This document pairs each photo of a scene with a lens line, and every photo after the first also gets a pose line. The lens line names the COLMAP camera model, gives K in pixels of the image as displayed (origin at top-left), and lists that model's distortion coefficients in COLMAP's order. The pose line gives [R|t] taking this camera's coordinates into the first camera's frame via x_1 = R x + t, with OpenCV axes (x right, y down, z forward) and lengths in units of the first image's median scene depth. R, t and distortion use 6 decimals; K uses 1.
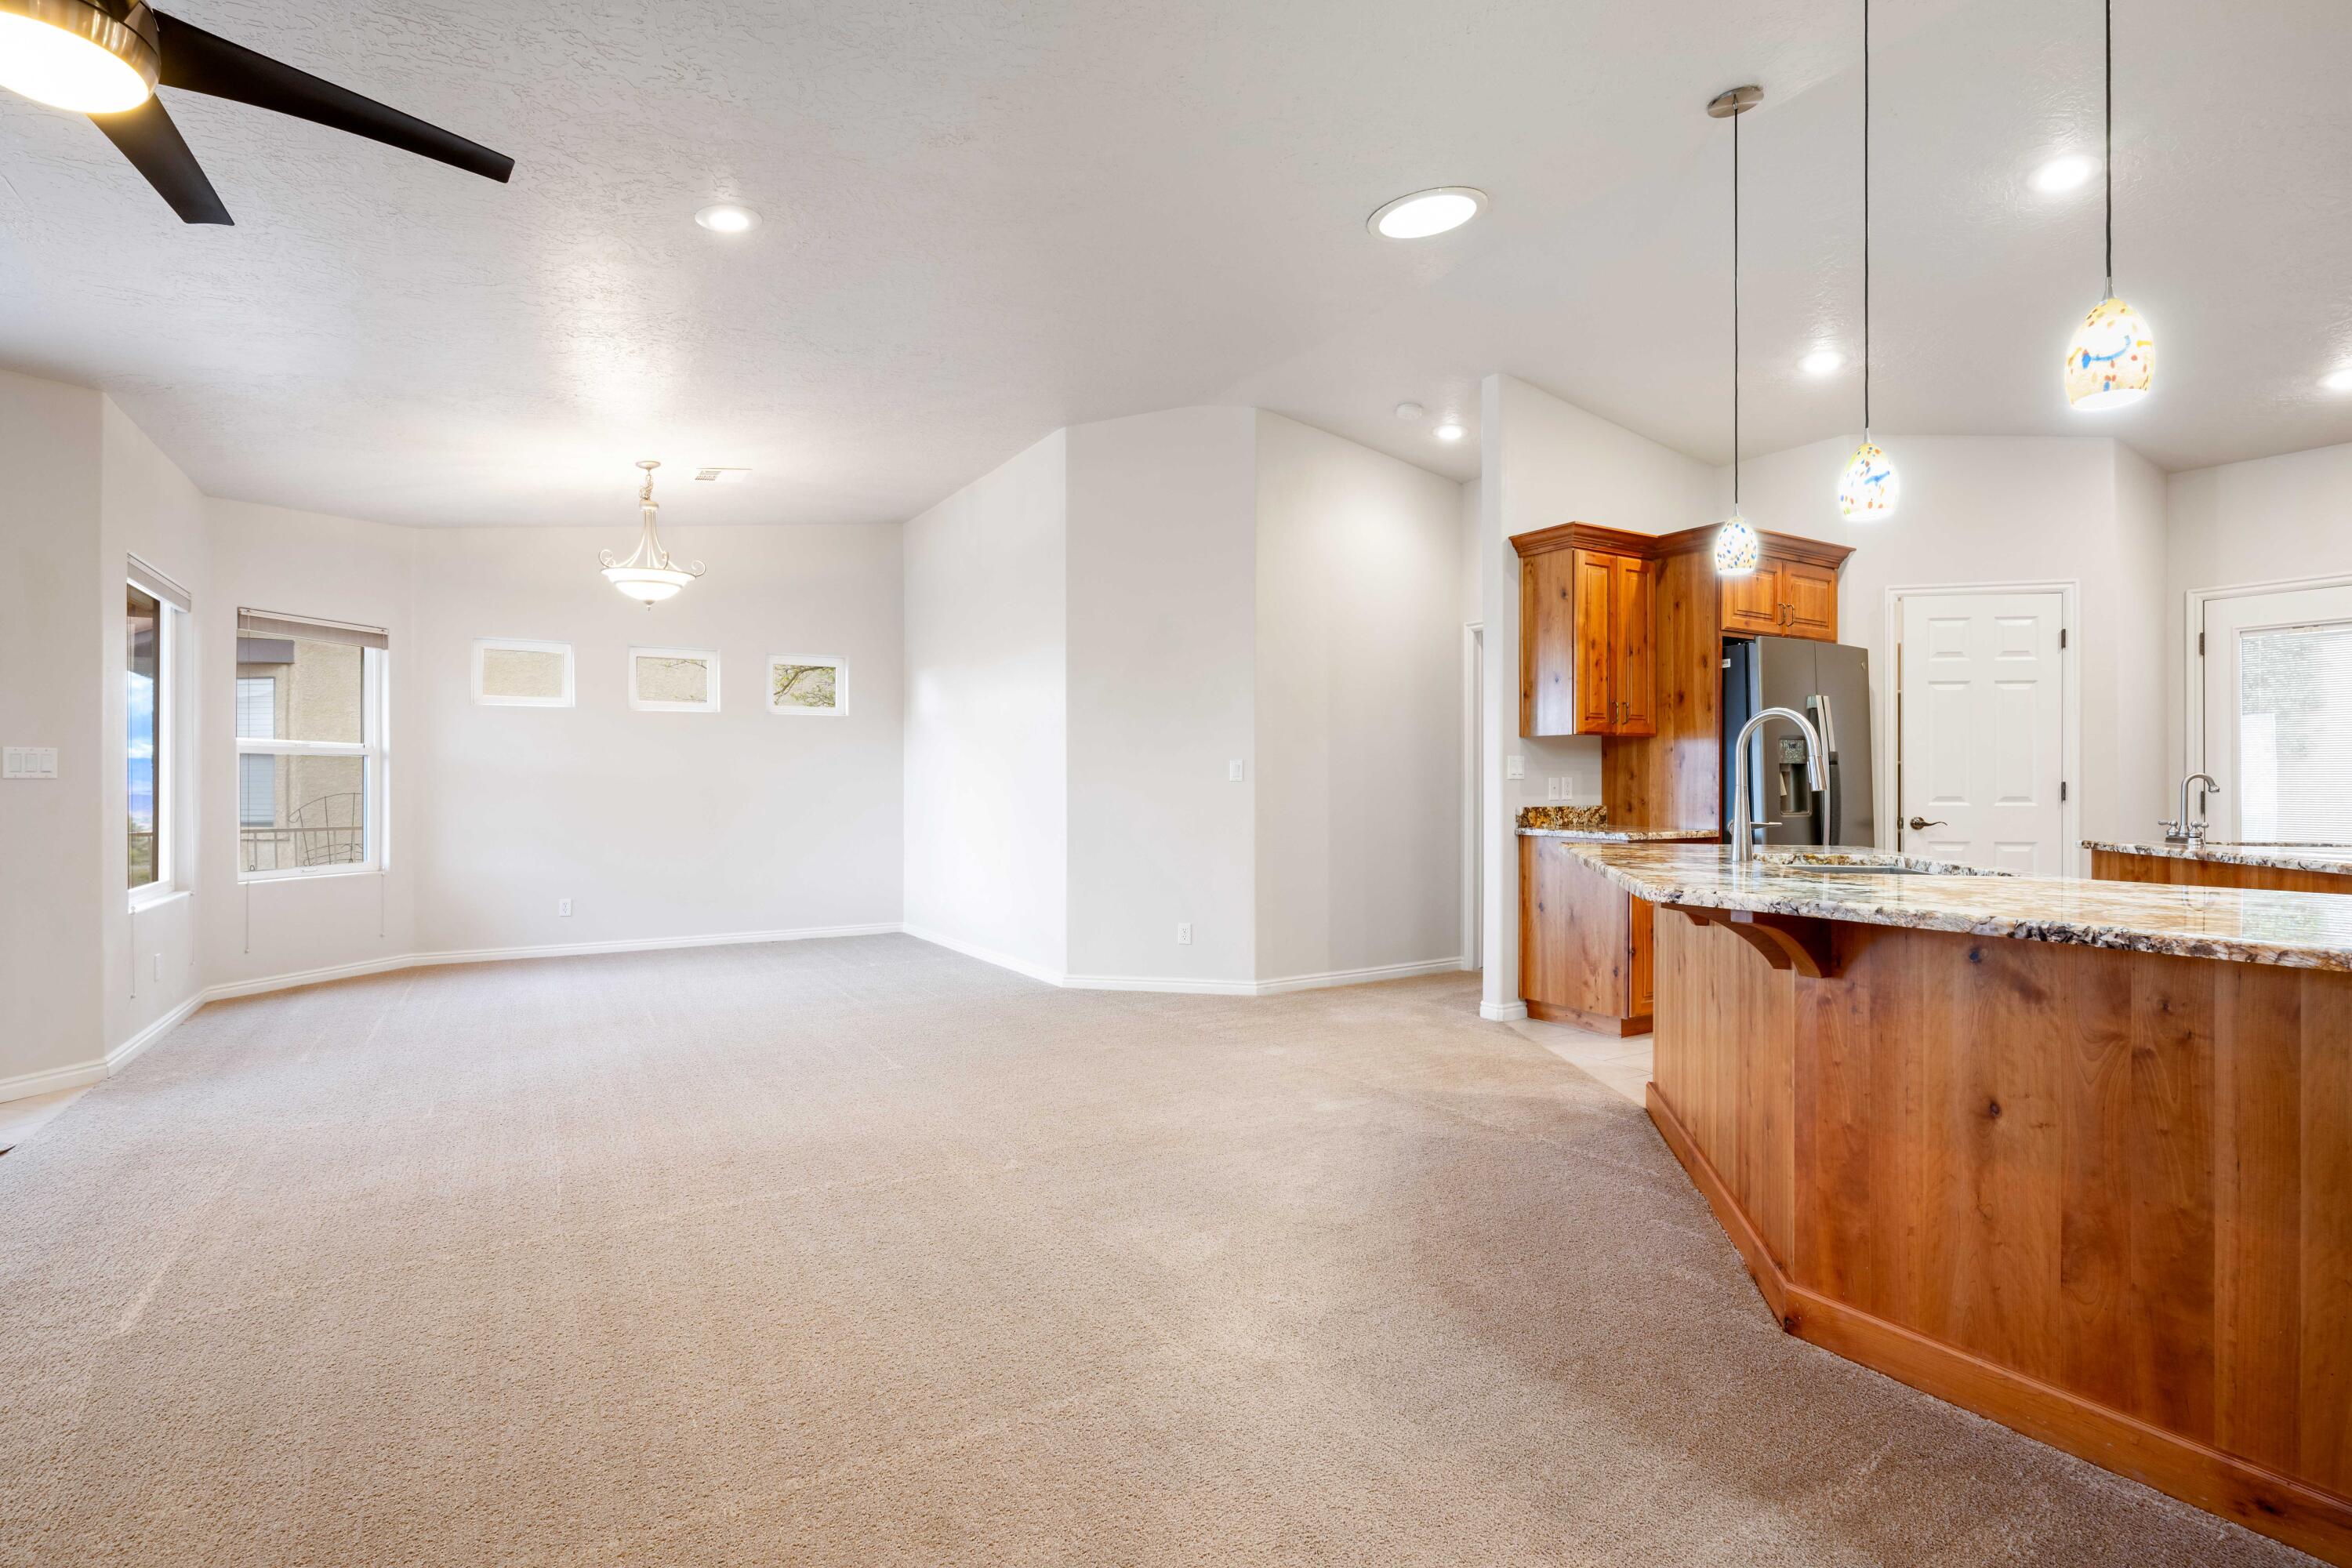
lens RADIAL K [[1137.2, 0, 1176.0], [0, 1137.2, 784.0], [0, 0, 1]] dist [0.002107, 0.000481]
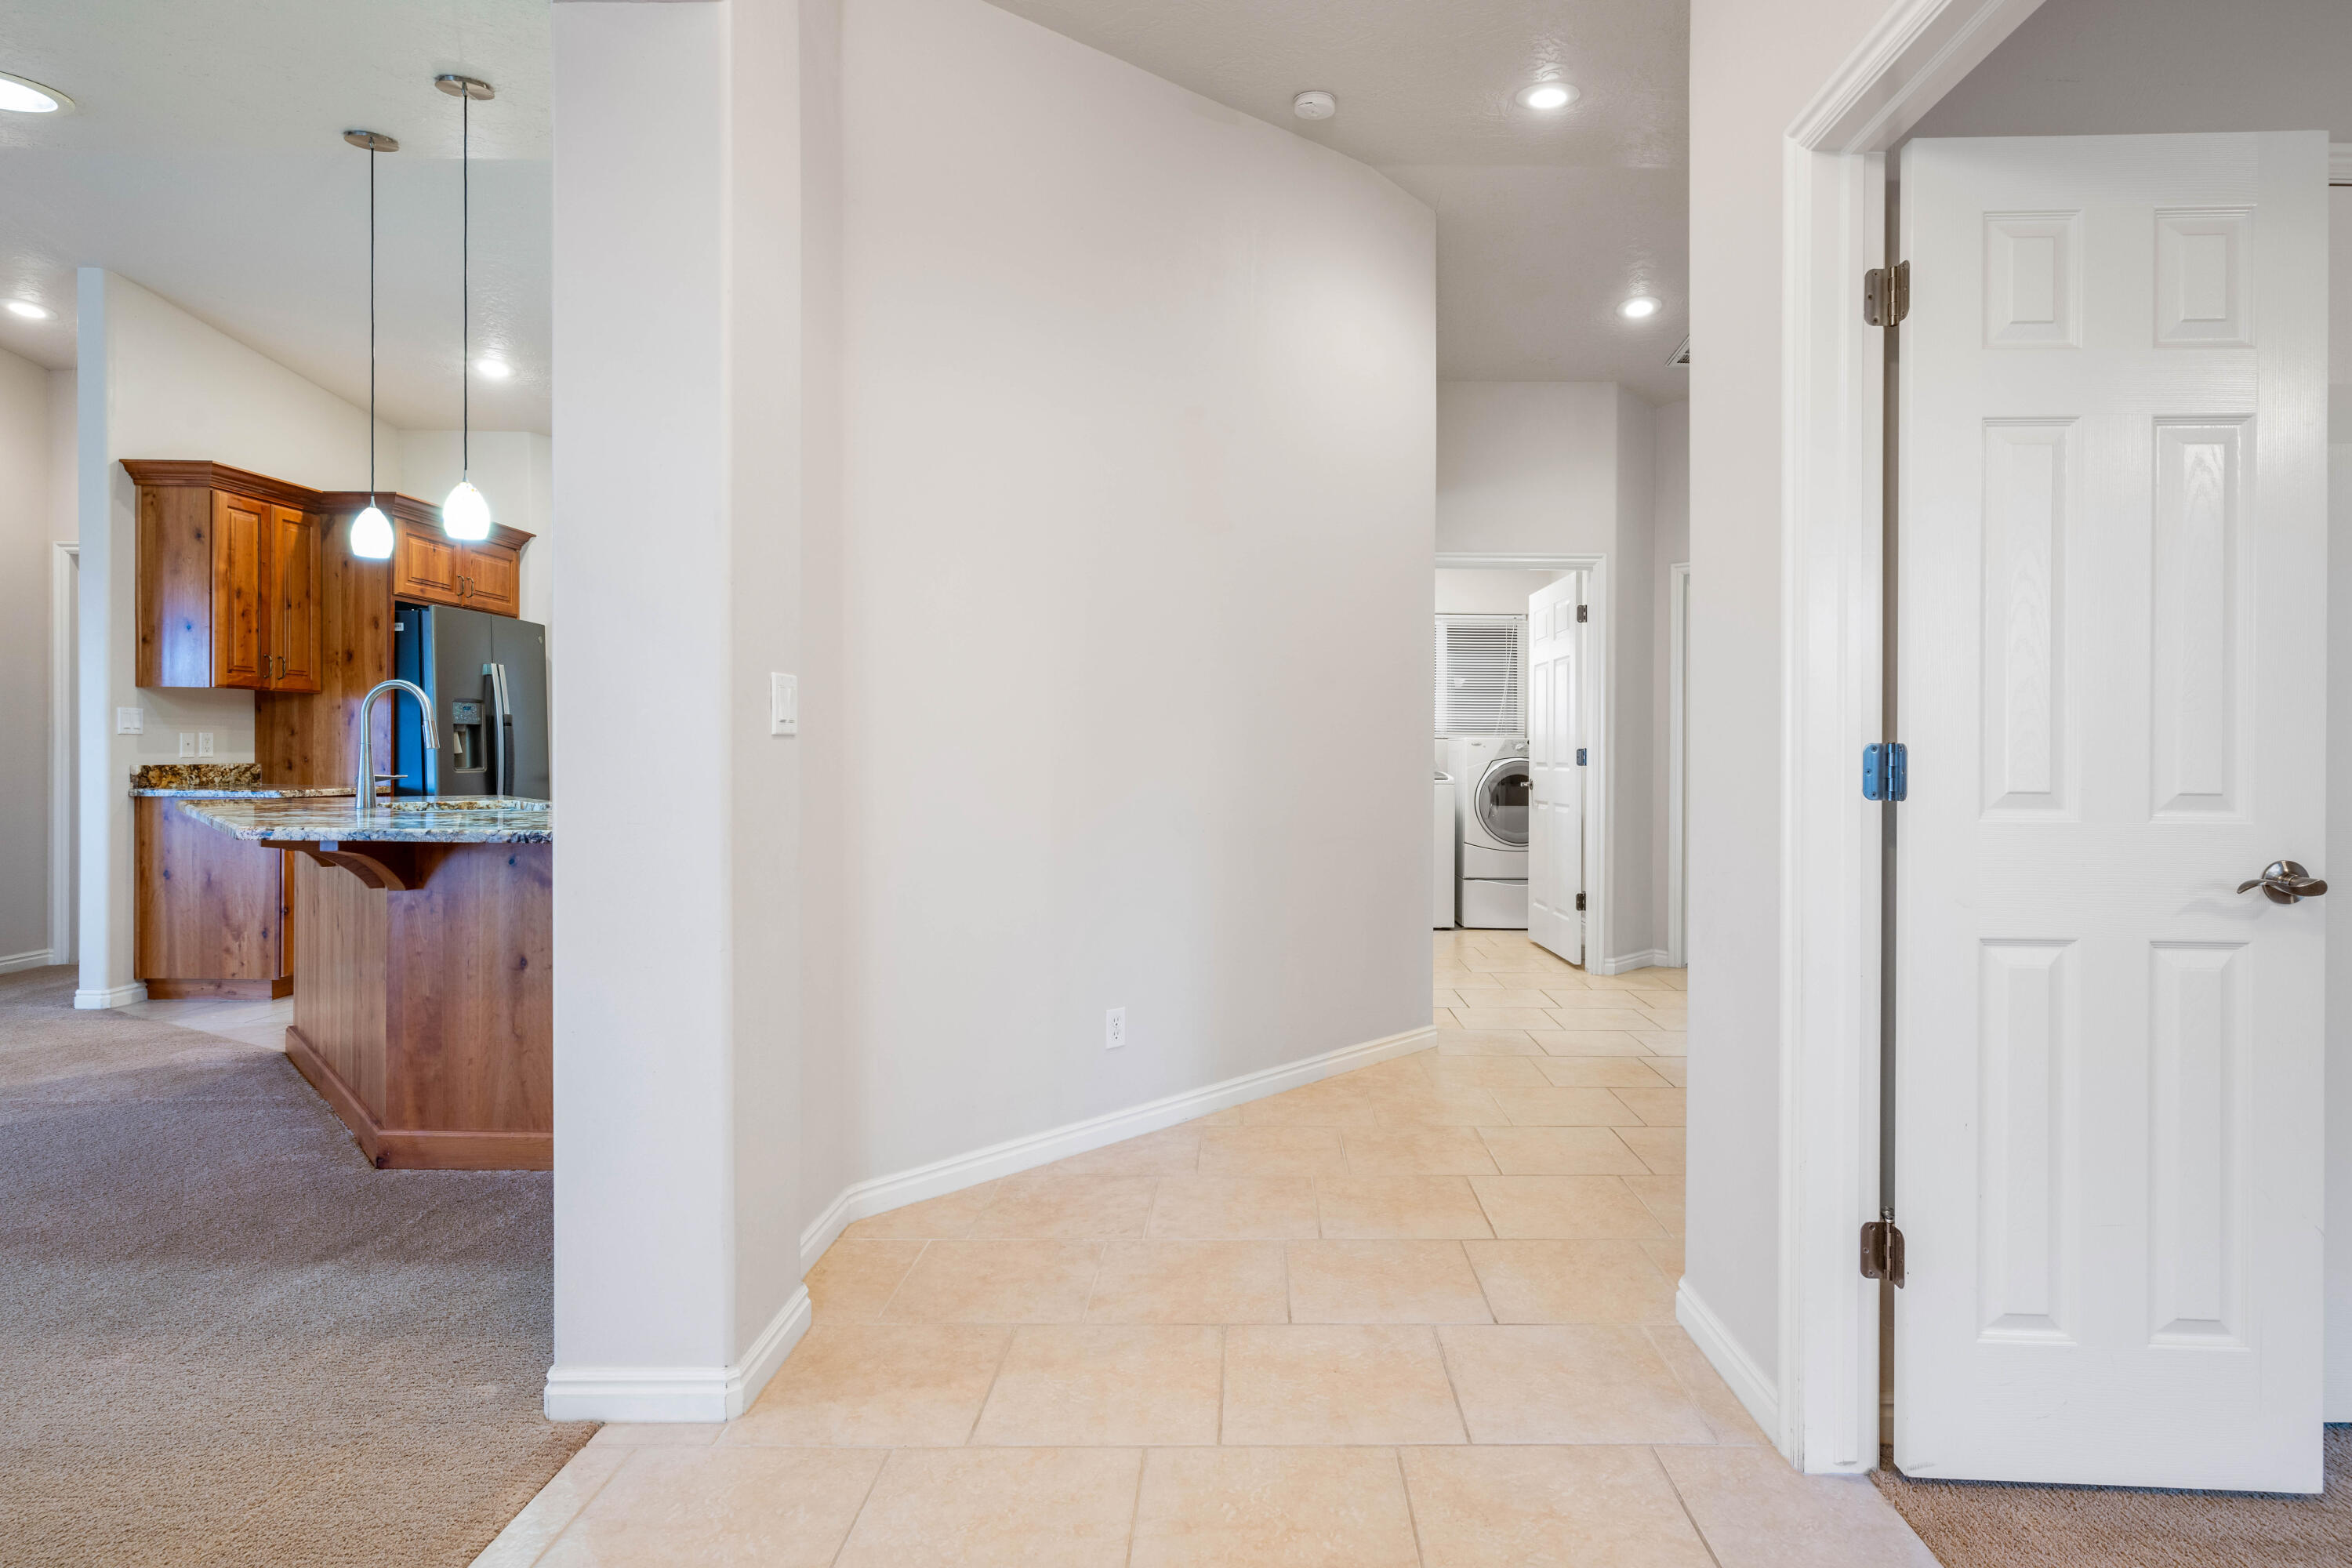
lens RADIAL K [[1171.0, 0, 1265.9], [0, 1171.0, 762.8], [0, 0, 1]] dist [0.001513, -0.000270]
pose [[0.506449, -0.003514, 0.862262, -0.043352], [-0.011274, 0.999879, 0.010696, -0.001451], [-0.862196, -0.015138, 0.506349, -0.237910]]
